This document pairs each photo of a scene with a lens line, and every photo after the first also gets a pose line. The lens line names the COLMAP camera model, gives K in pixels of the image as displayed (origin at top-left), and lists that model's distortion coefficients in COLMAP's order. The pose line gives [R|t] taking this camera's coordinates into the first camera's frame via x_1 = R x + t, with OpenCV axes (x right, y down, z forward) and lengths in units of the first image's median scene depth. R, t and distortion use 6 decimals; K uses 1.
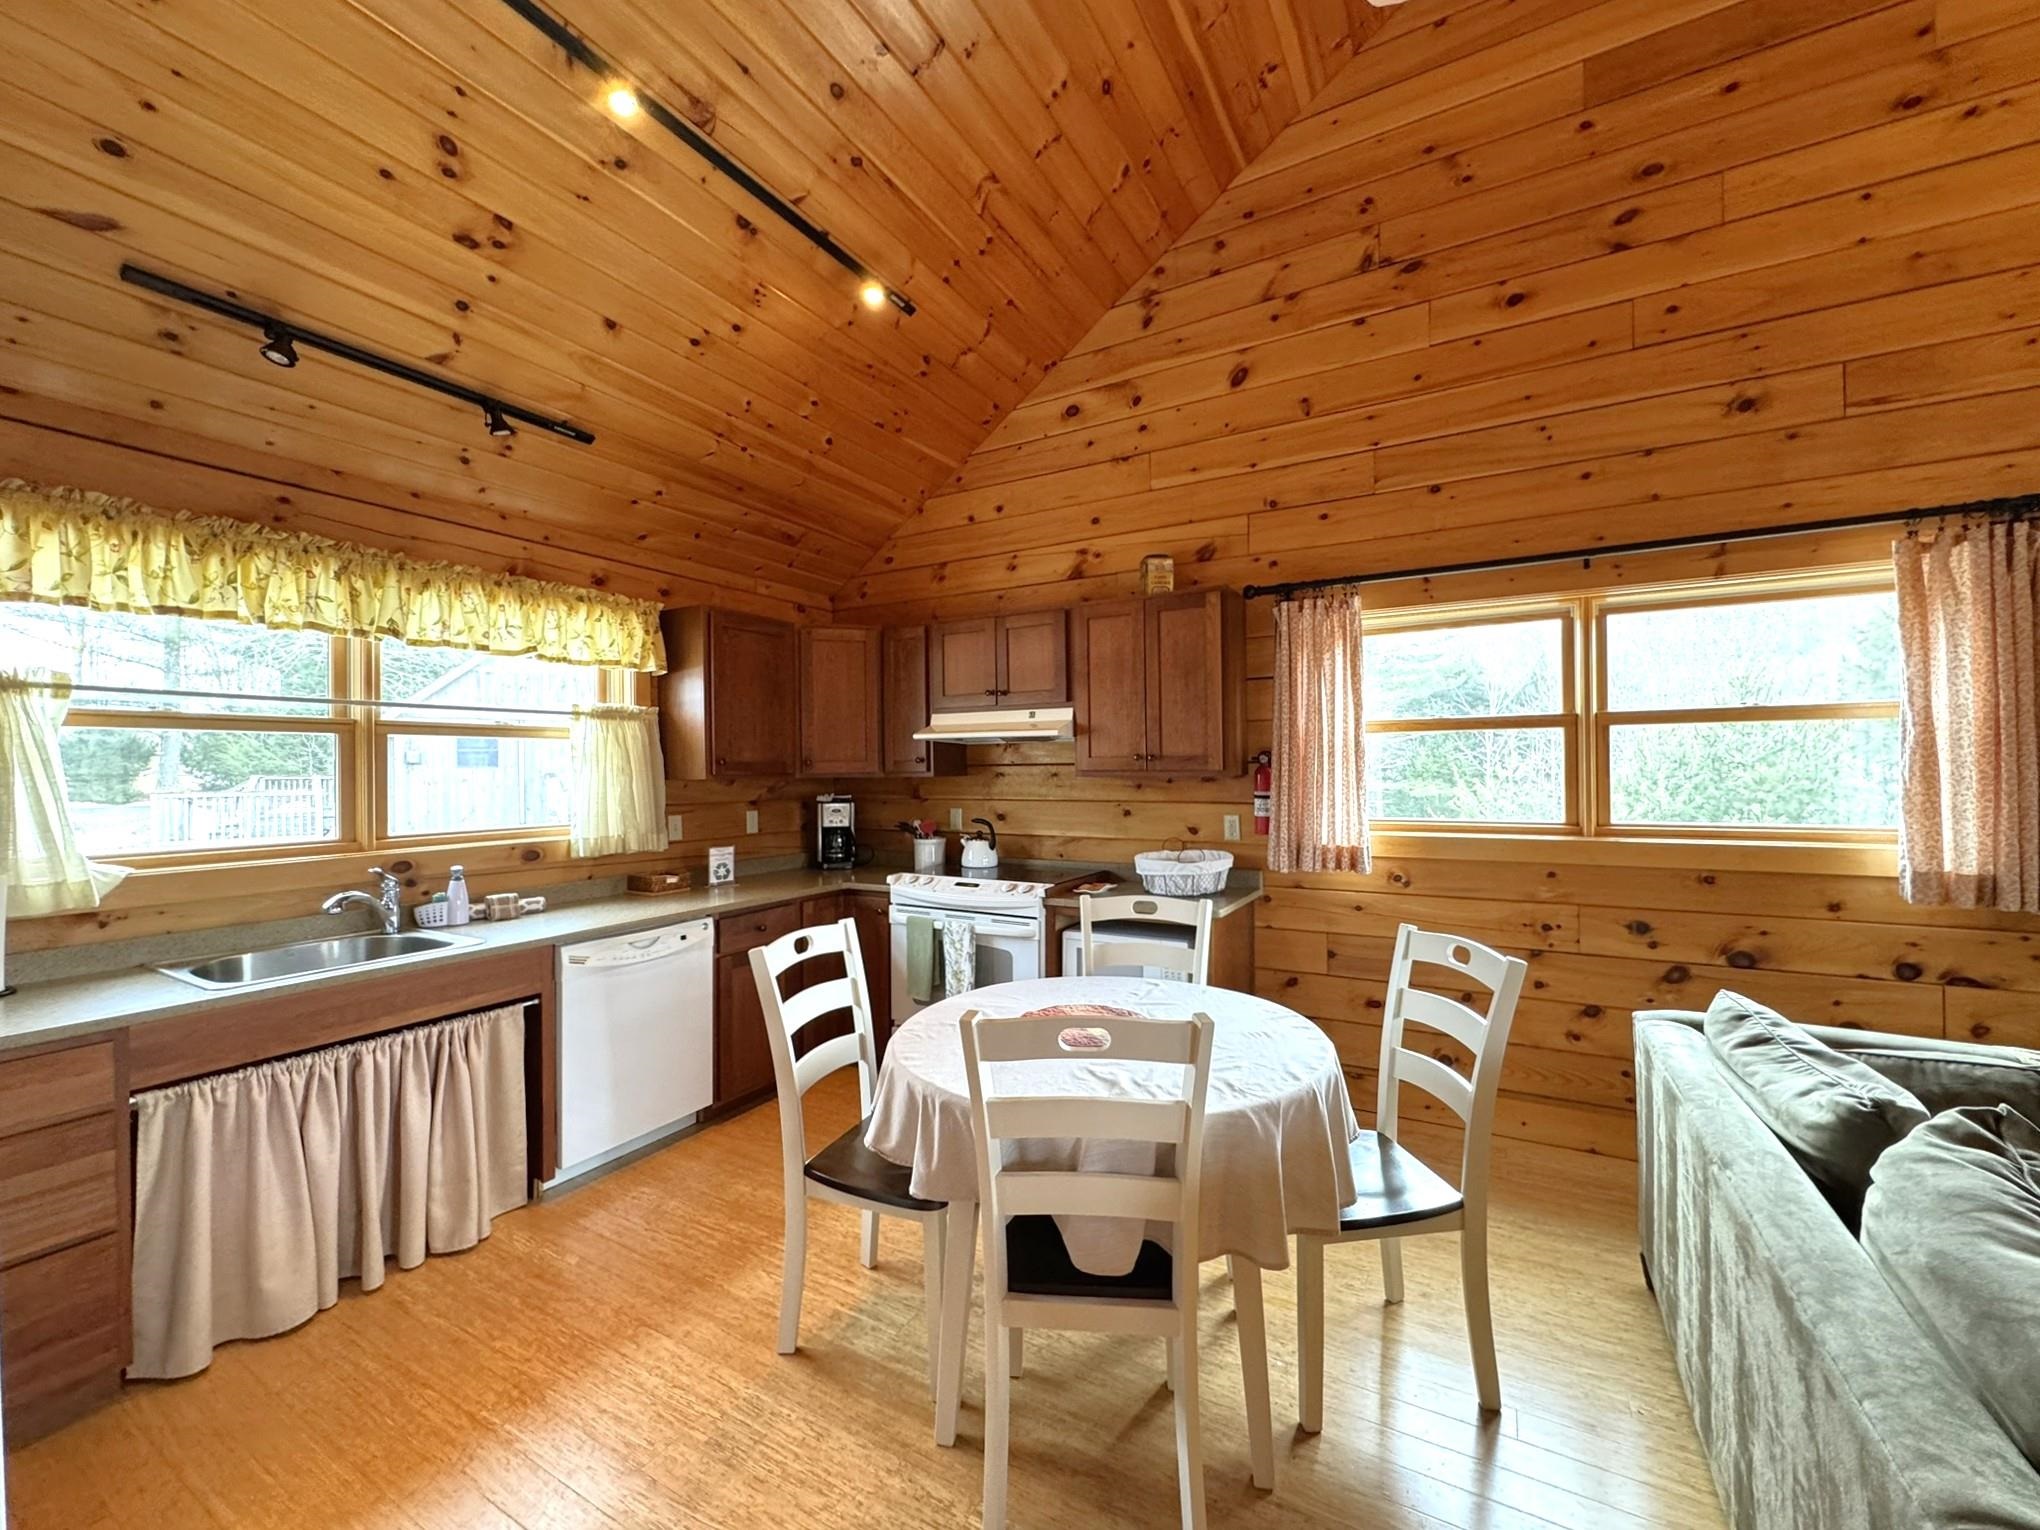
lens RADIAL K [[815.5, 0, 1019.6], [0, 815.5, 763.6], [0, 0, 1]] dist [-0.002802, 0.000035]
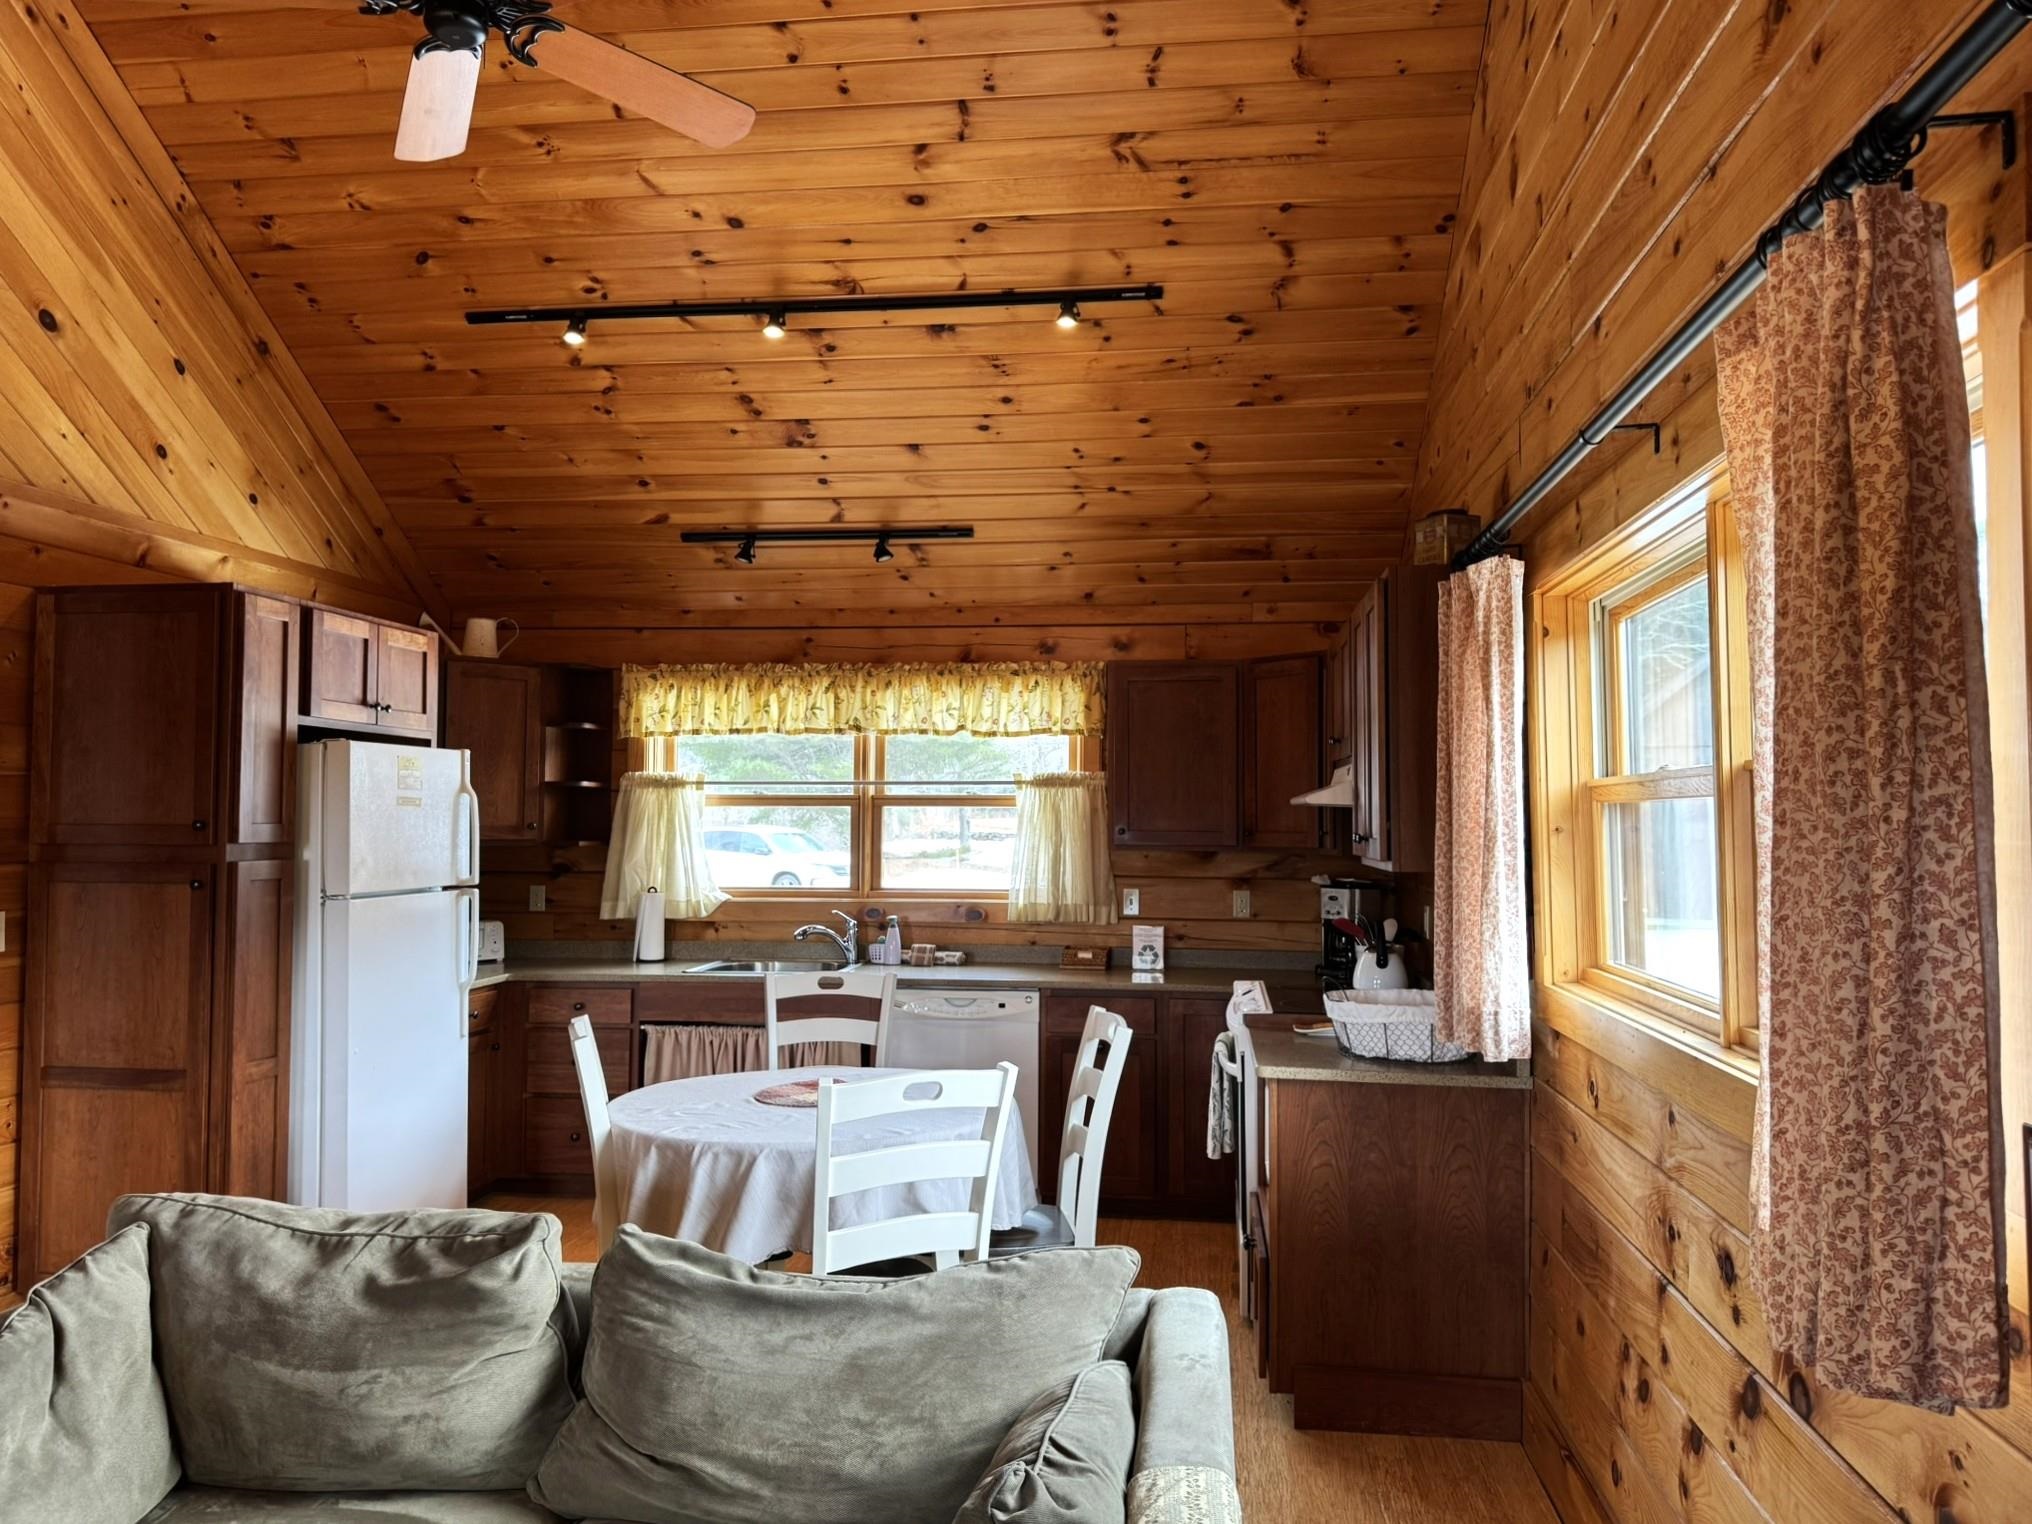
lens RADIAL K [[1431.3, 0, 1022.8], [0, 1431.3, 765.5], [0, 0, 1]] dist [0.167235, -0.266540]
pose [[0.382350, -0.022821, -0.923736, 1.298384], [-0.003597, 0.999651, -0.026185, -0.039836], [0.924010, 0.013335, 0.382135, 0.348131]]
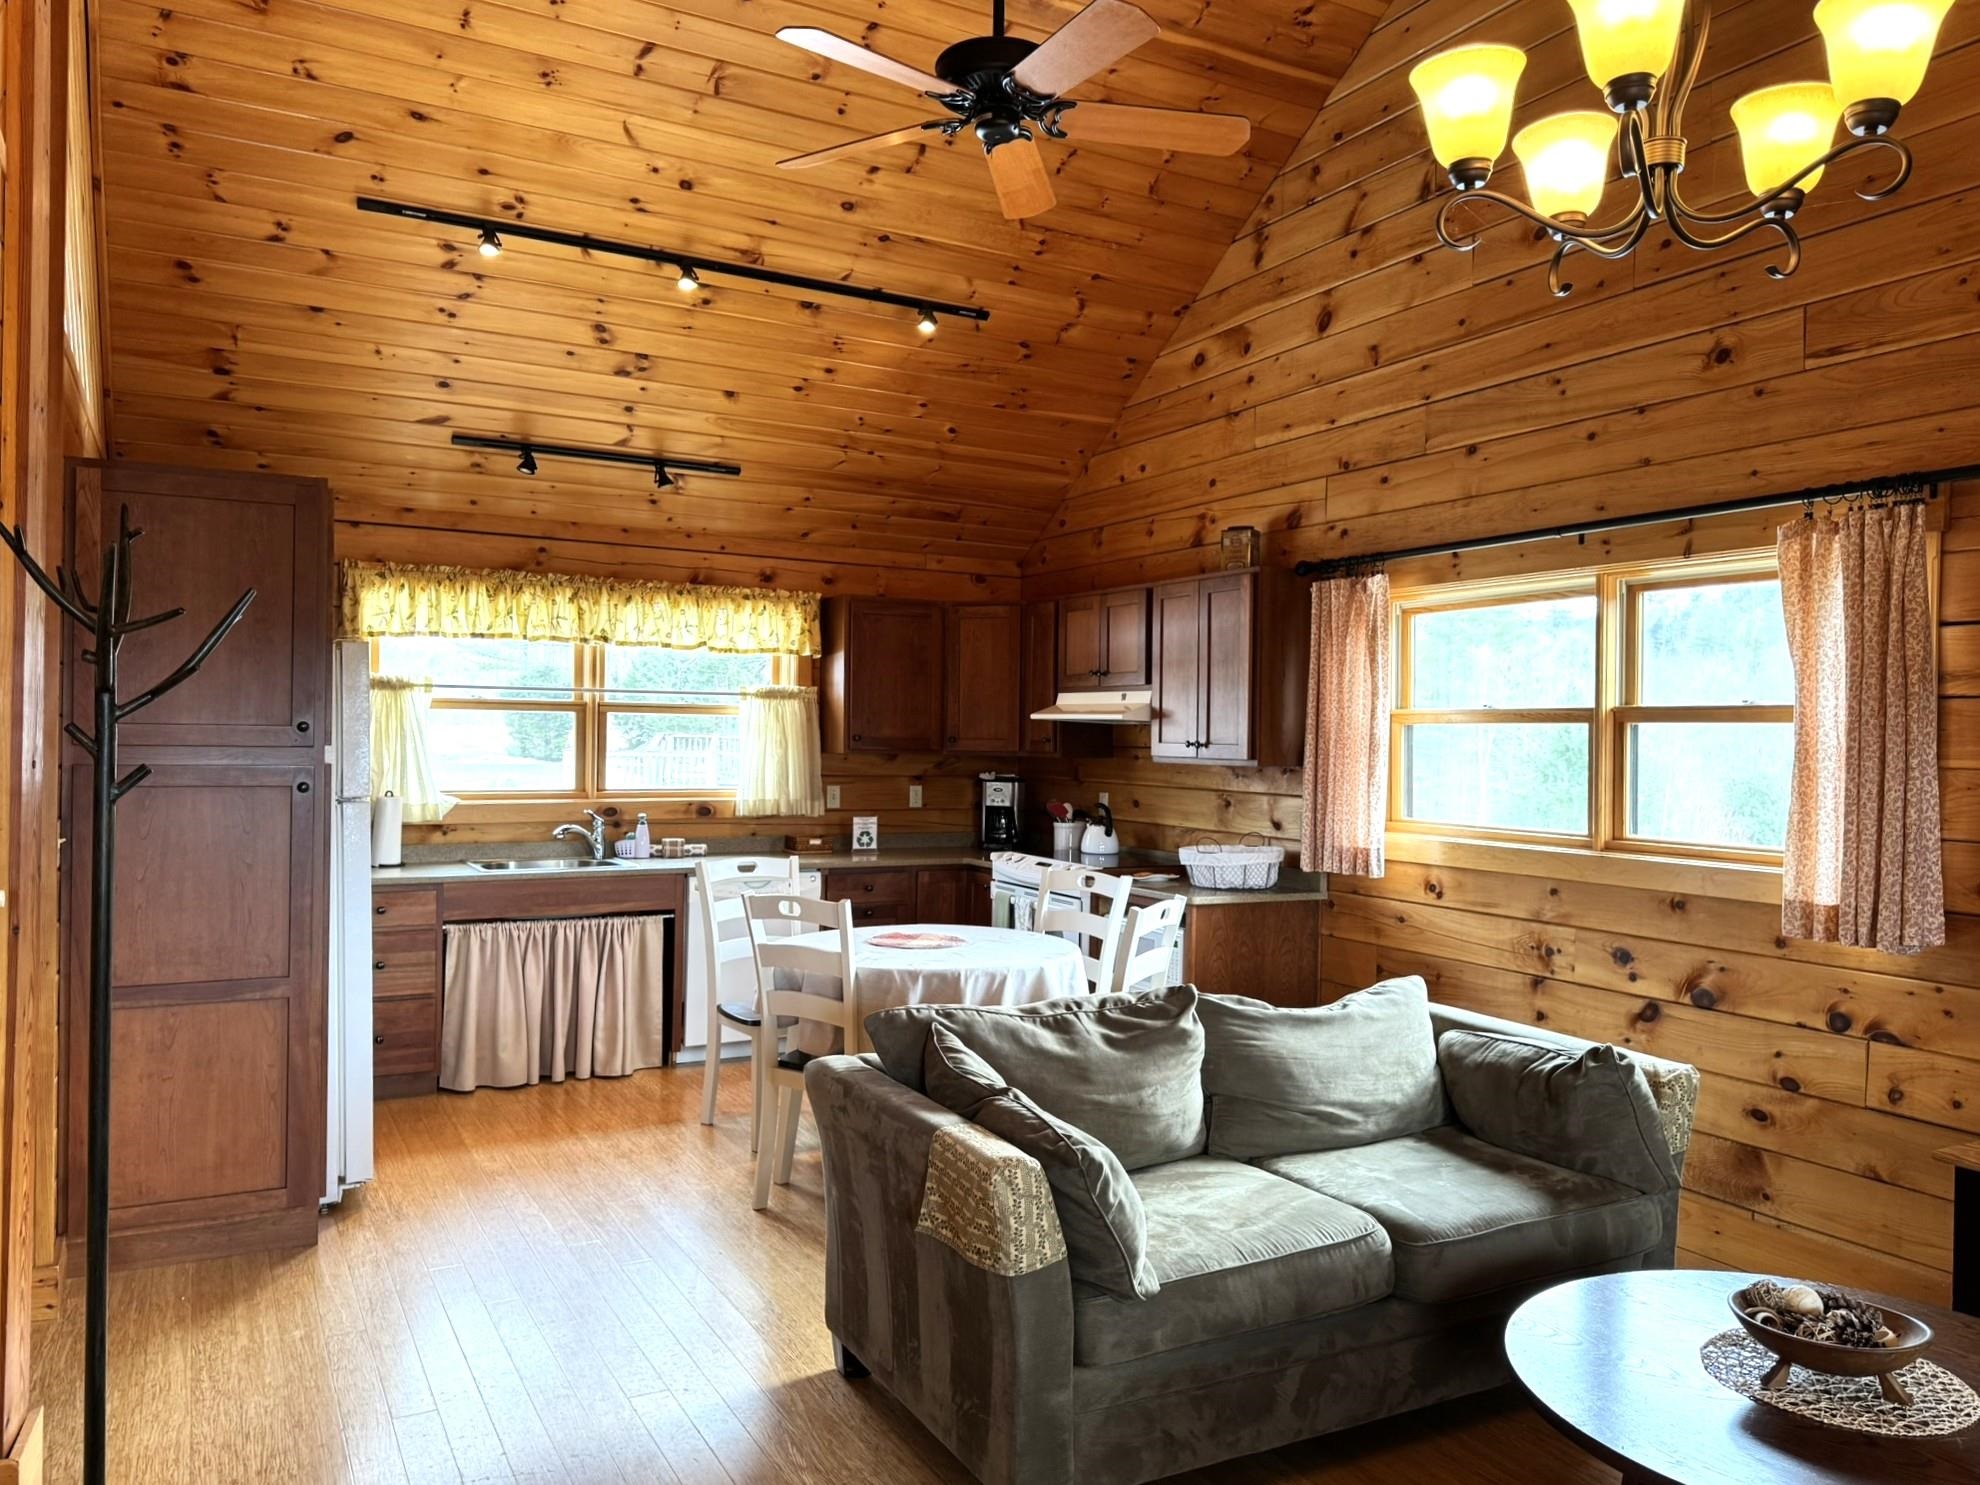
lens RADIAL K [[1435.3, 0, 1001.8], [0, 1435.3, 744.5], [0, 0, 1]] dist [0.157087, -0.249543]
pose [[0.853869, 0.027323, -0.519771, 0.975254], [-0.021364, 0.999619, 0.017450, -0.037373], [0.520050, -0.003795, 0.854128, -0.665746]]
